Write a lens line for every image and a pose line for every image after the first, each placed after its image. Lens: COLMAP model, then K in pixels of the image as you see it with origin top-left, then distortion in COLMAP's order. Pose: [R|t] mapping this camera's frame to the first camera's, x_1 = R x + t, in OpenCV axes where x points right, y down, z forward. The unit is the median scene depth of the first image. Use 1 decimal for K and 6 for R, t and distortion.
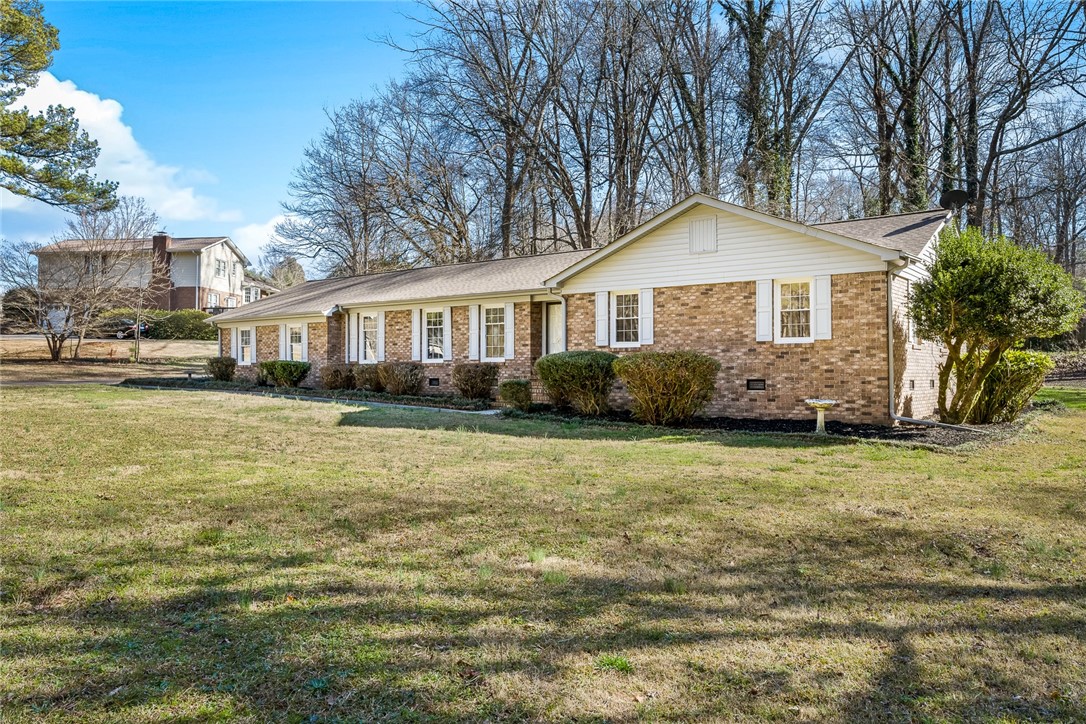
lens RADIAL K [[779.9, 0, 541.8], [0, 779.9, 364.8], [0, 0, 1]] dist [0.026719, 0.001303]
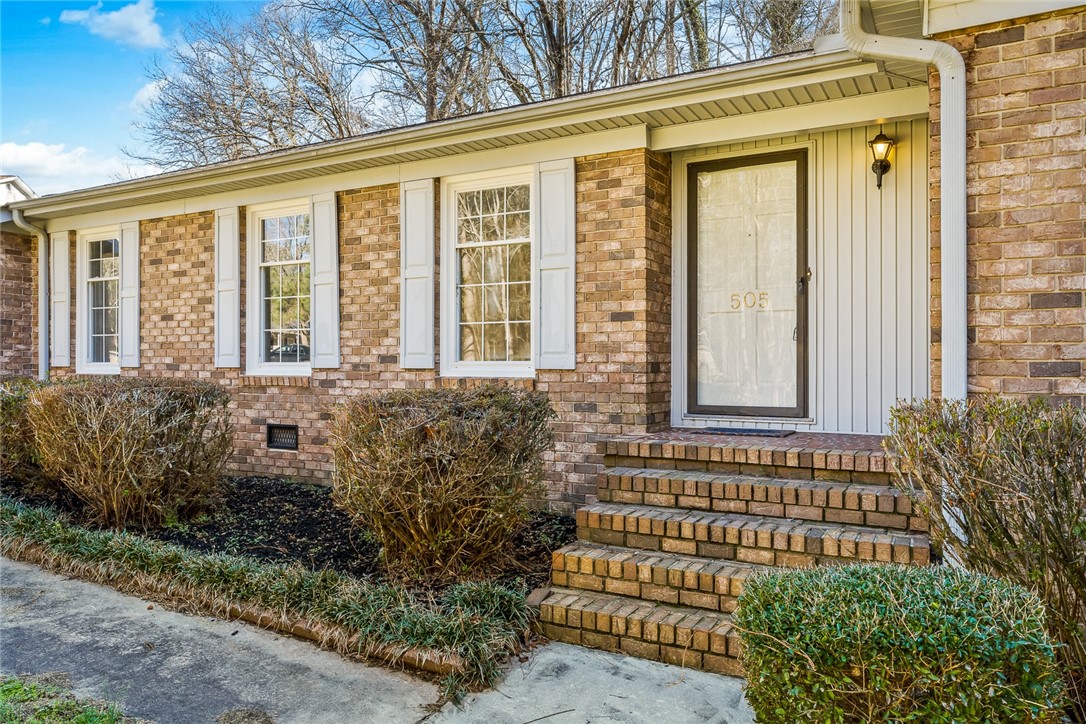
lens RADIAL K [[779.9, 0, 531.1], [0, 779.9, 358.8], [0, 0, 1]] dist [0.026719, 0.001303]
pose [[0.993318, 0.001134, 0.115403, -0.079317], [-0.001651, 0.999989, 0.004382, -0.011423], [-0.115397, -0.004543, 0.993309, 0.714793]]
